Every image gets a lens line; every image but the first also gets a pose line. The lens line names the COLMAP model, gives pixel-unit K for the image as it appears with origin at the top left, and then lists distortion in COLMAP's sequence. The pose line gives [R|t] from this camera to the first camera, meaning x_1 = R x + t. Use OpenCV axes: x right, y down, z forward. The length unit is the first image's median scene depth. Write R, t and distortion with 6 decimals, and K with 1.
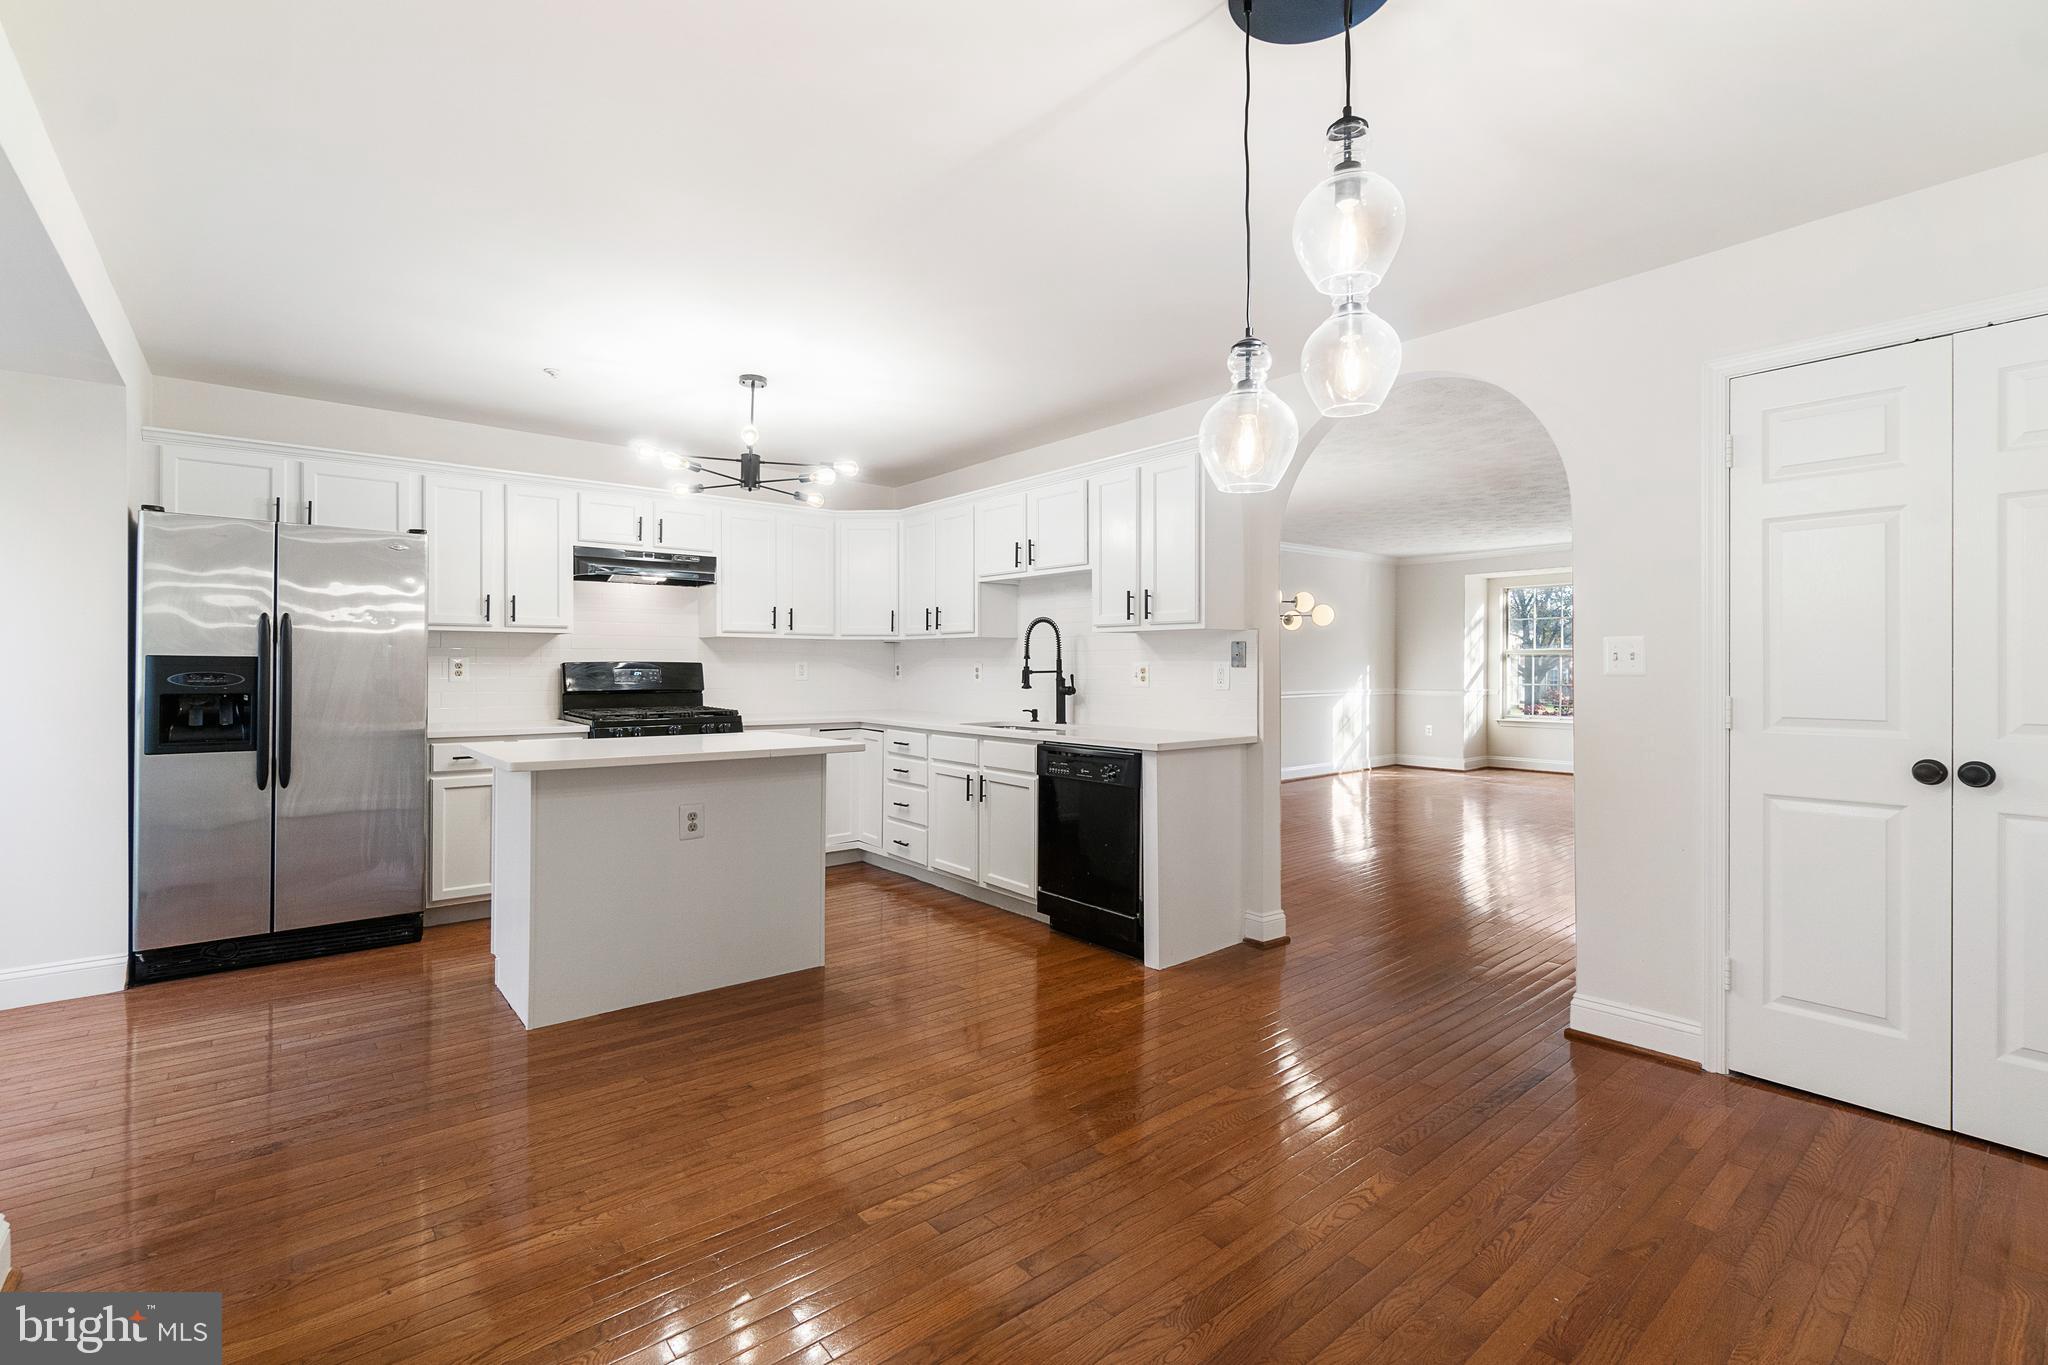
lens RADIAL K [[895.9, 0, 1020.7], [0, 895.9, 666.3], [0, 0, 1]] dist [-0.021756, 0.000078]
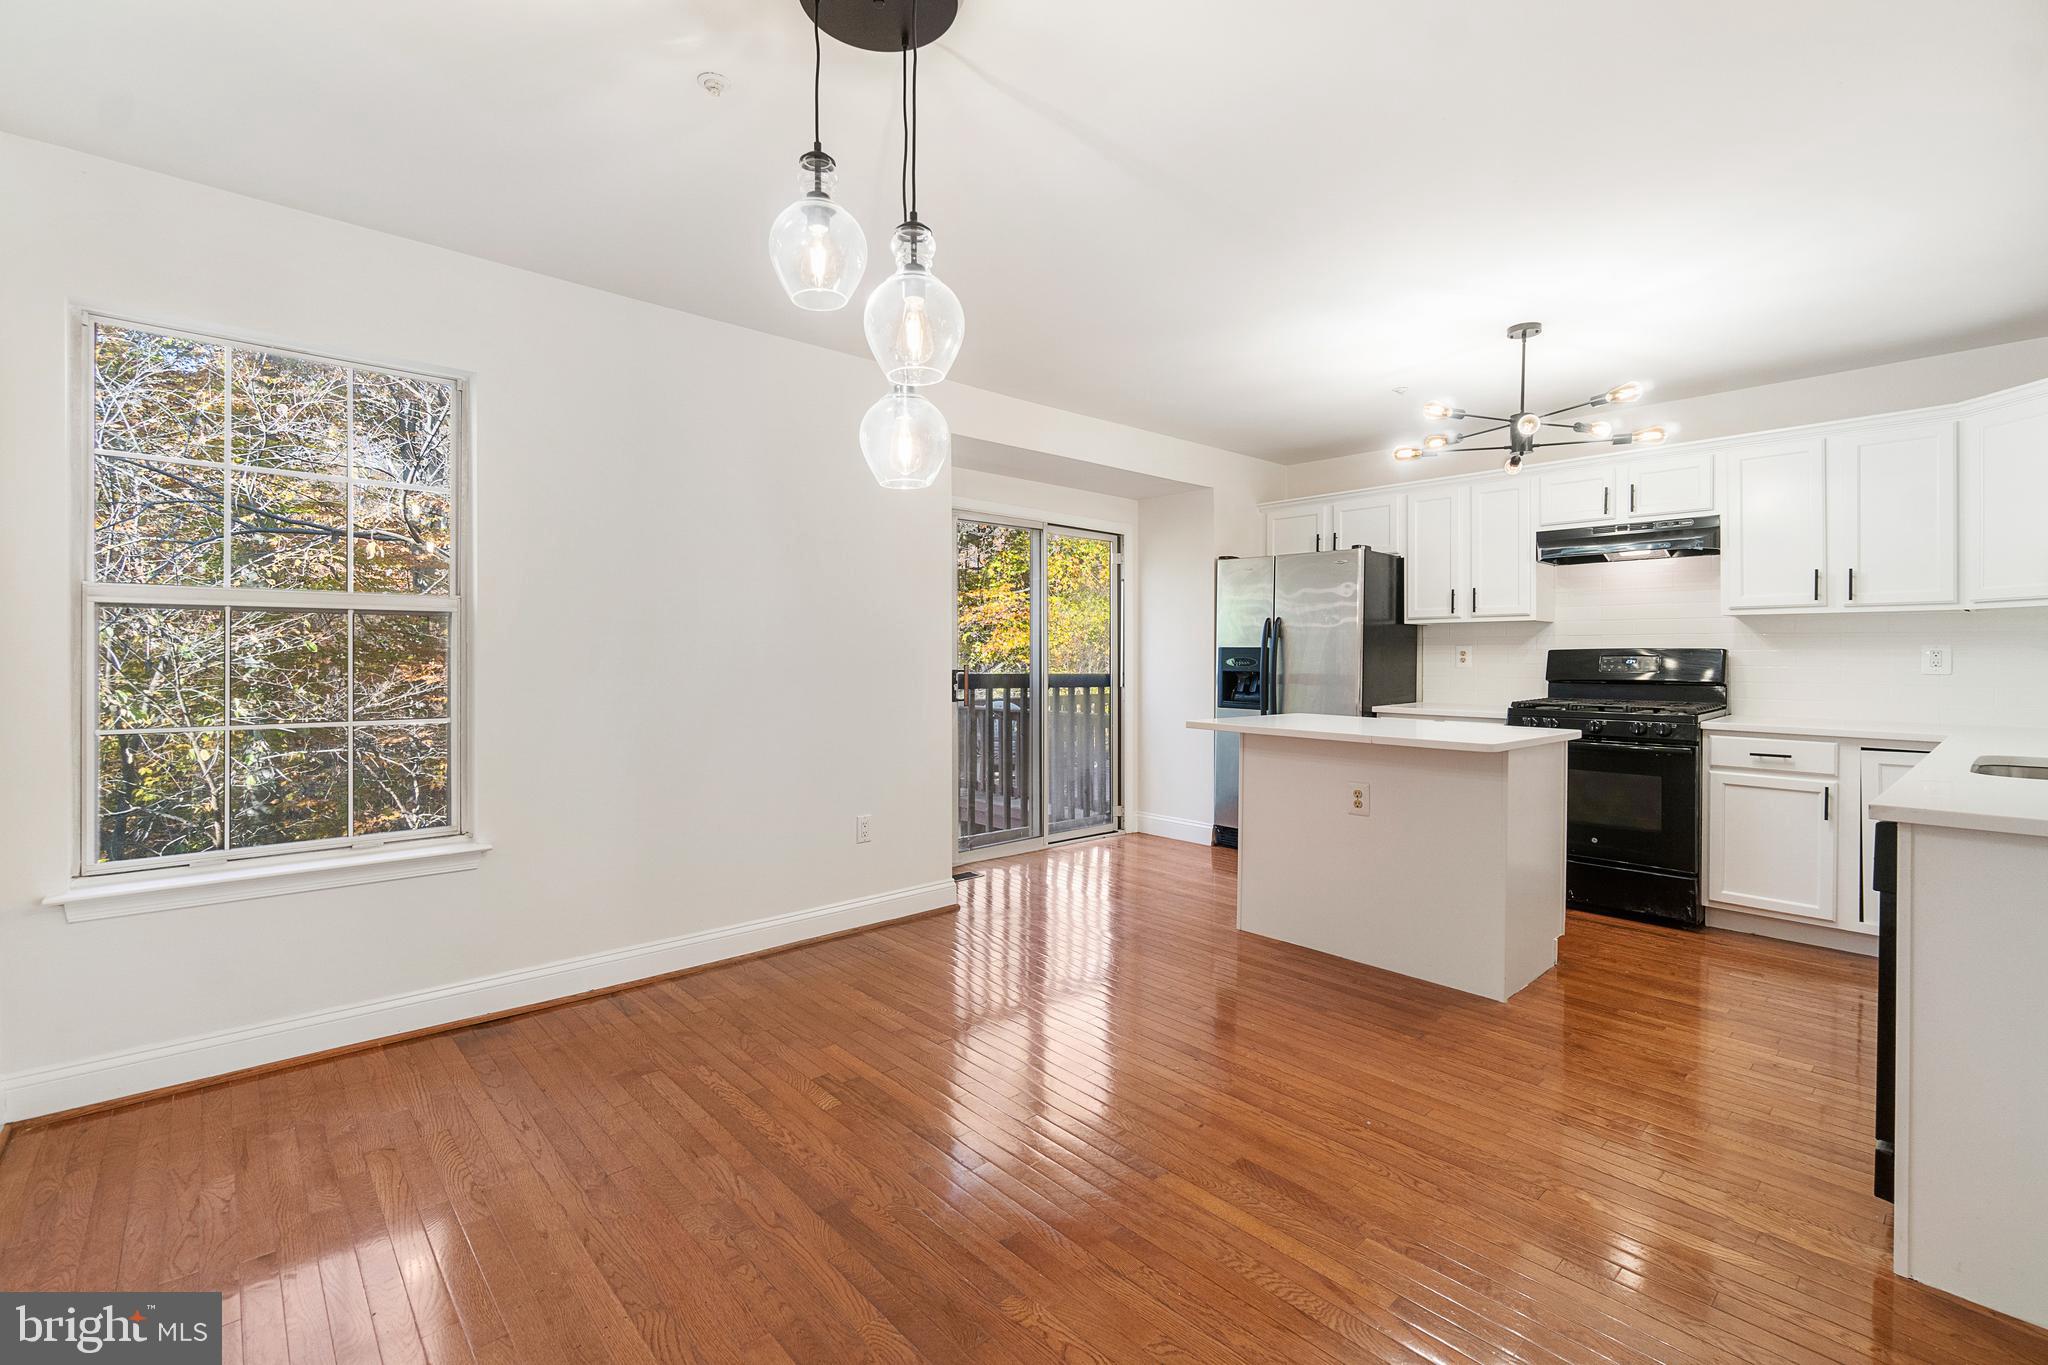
lens RADIAL K [[914.4, 0, 1024.5], [0, 914.4, 657.6], [0, 0, 1]] dist [-0.002205, 0.000289]
pose [[0.039632, 0.002591, -0.999211, 0.586376], [0.000357, 0.999997, 0.002607, 0.001990], [0.999214, -0.000460, 0.039631, 0.466922]]
